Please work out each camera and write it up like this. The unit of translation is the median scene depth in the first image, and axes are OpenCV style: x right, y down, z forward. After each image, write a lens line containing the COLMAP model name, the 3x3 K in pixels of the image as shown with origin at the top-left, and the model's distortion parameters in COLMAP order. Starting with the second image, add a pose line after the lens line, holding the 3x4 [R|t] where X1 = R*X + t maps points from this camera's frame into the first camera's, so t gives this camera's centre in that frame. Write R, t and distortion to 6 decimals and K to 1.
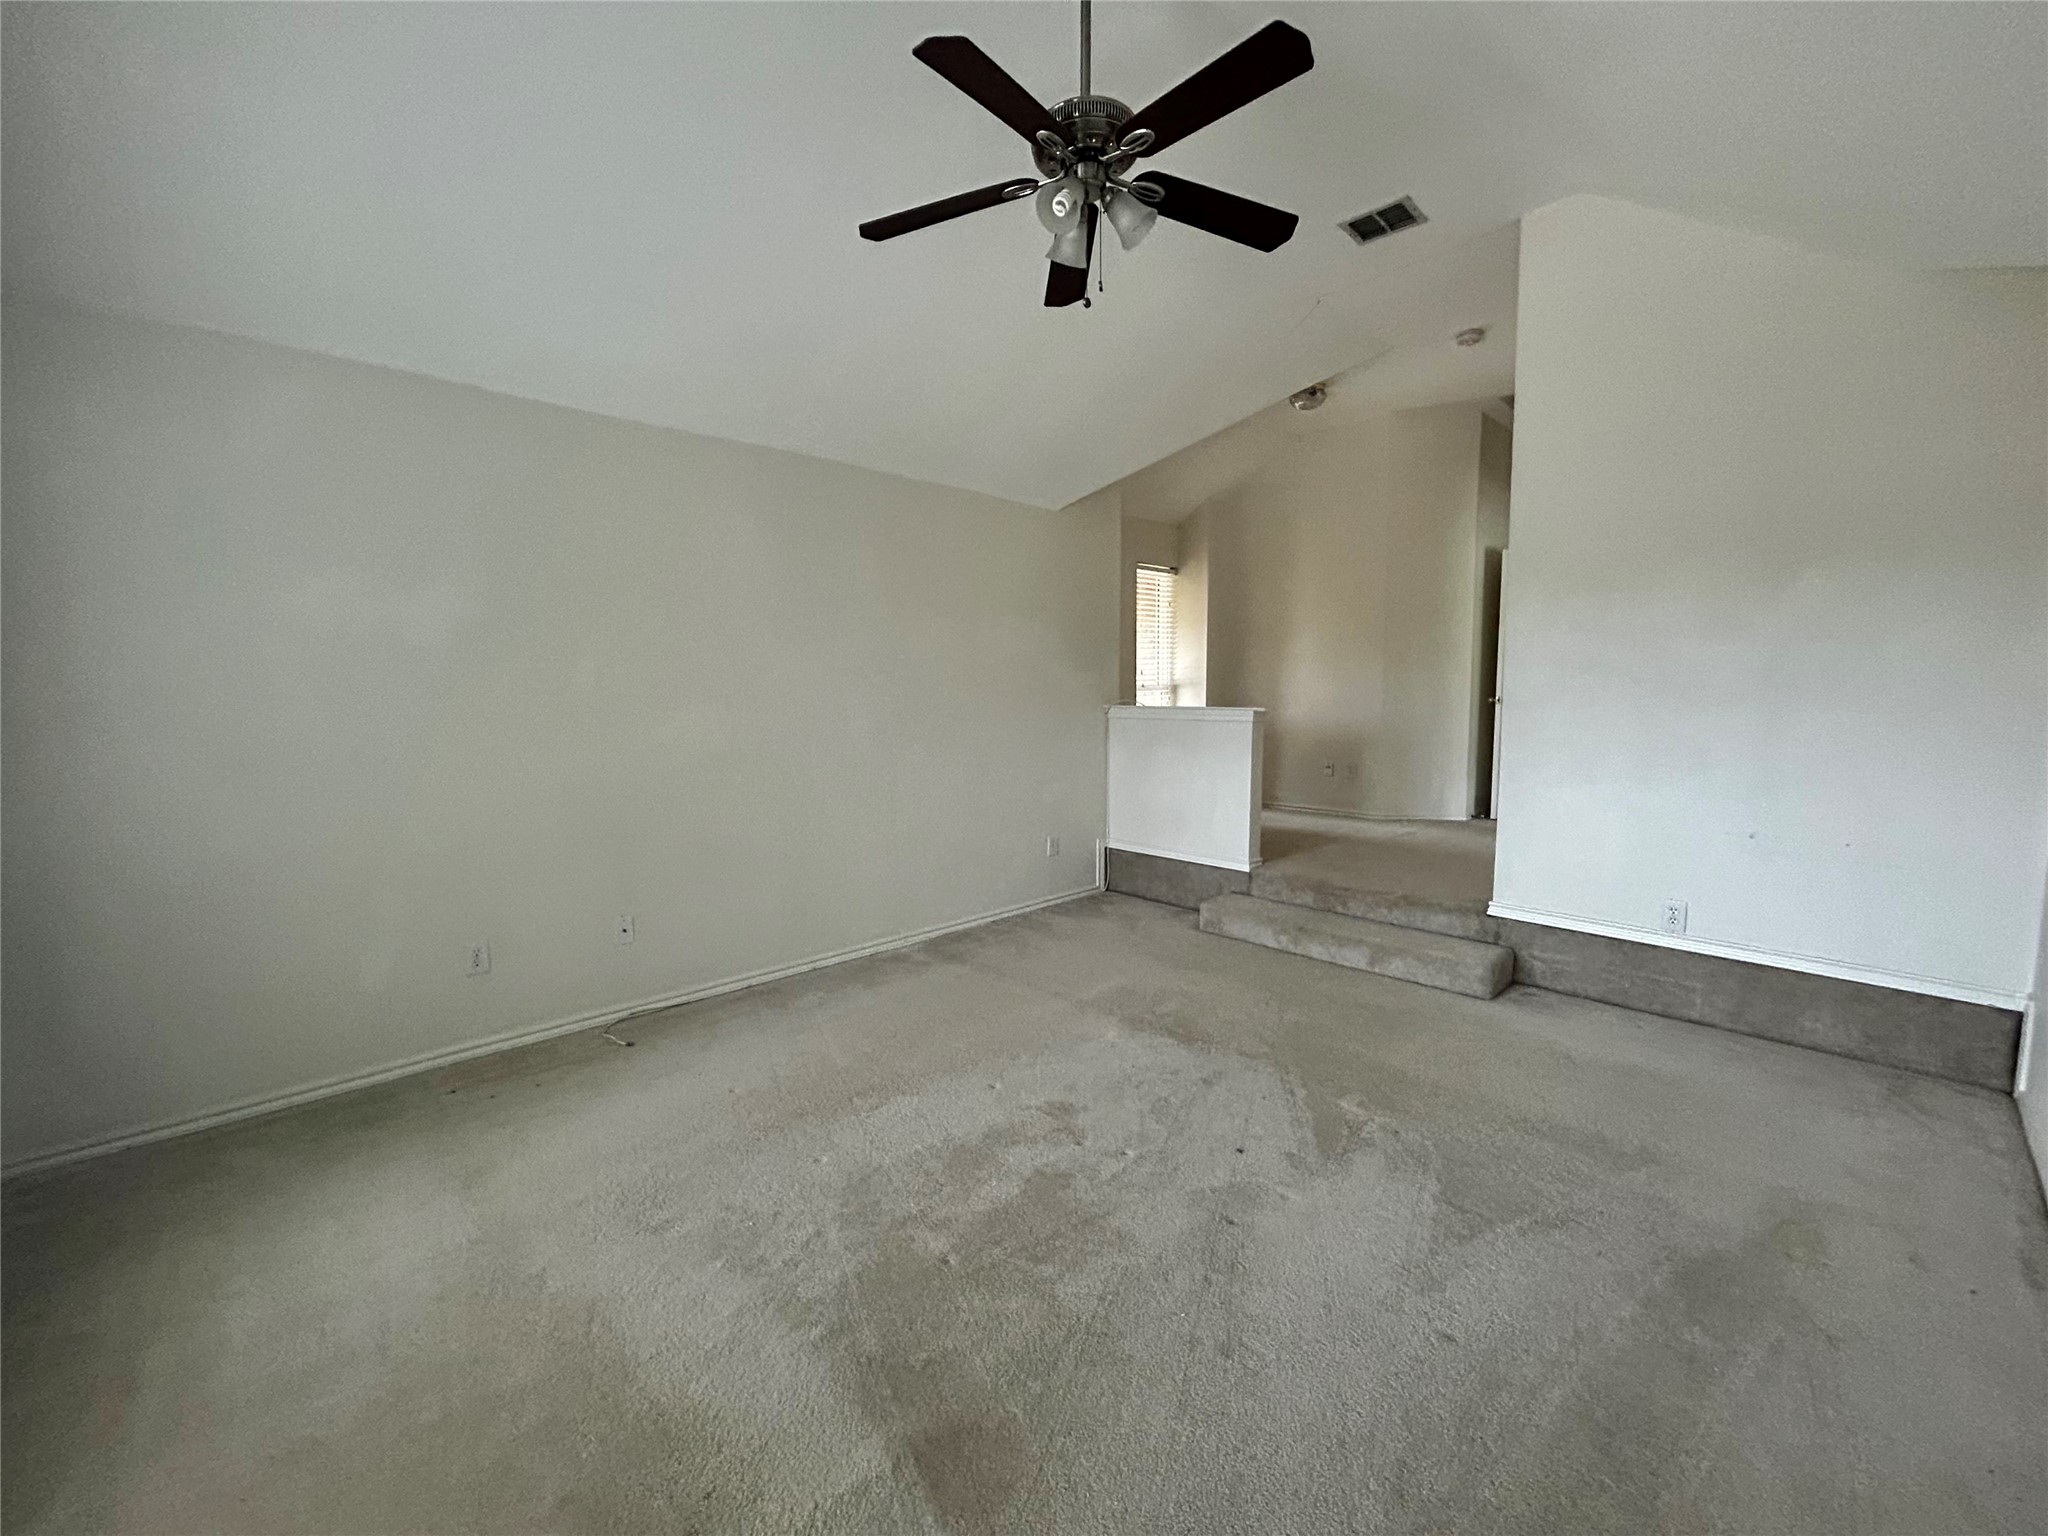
lens RADIAL K [[831.3, 0, 1004.0], [0, 831.3, 756.6], [0, 0, 1]] dist [0.014561, -0.000168]
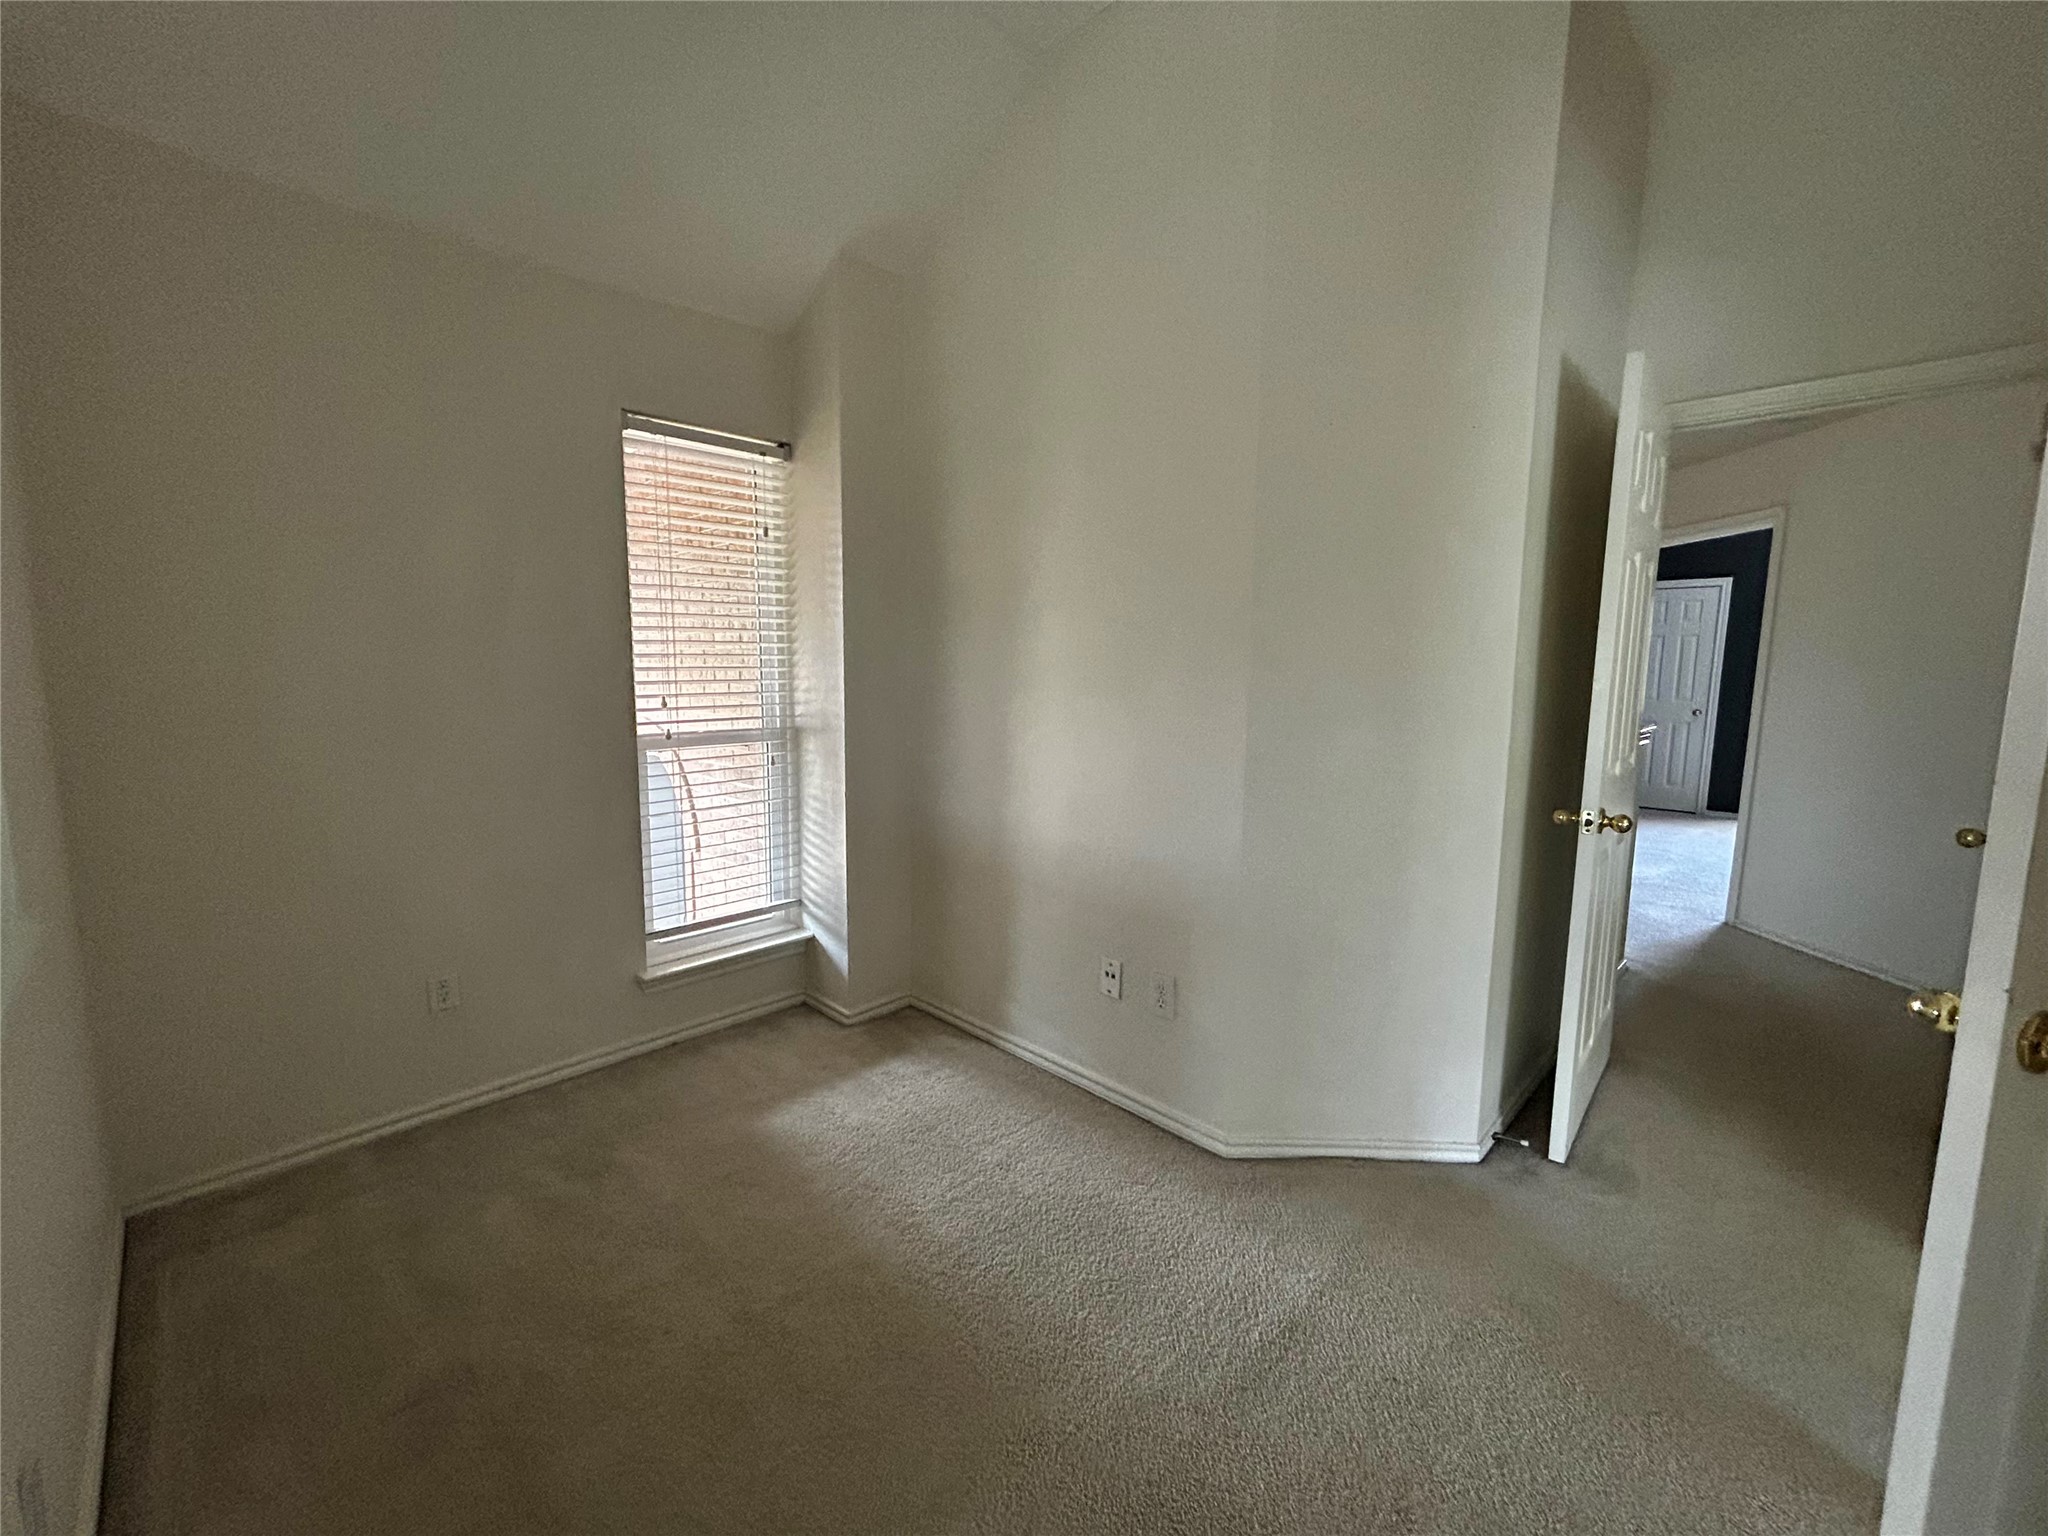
lens RADIAL K [[831.3, 0, 1031.6], [0, 831.3, 777.4], [0, 0, 1]] dist [0.014561, -0.000168]
pose [[0.999360, 0.004632, -0.035462, 0.627616], [-0.002968, 0.998899, 0.046820, -0.152493], [0.035640, -0.046685, 0.998274, 1.084610]]
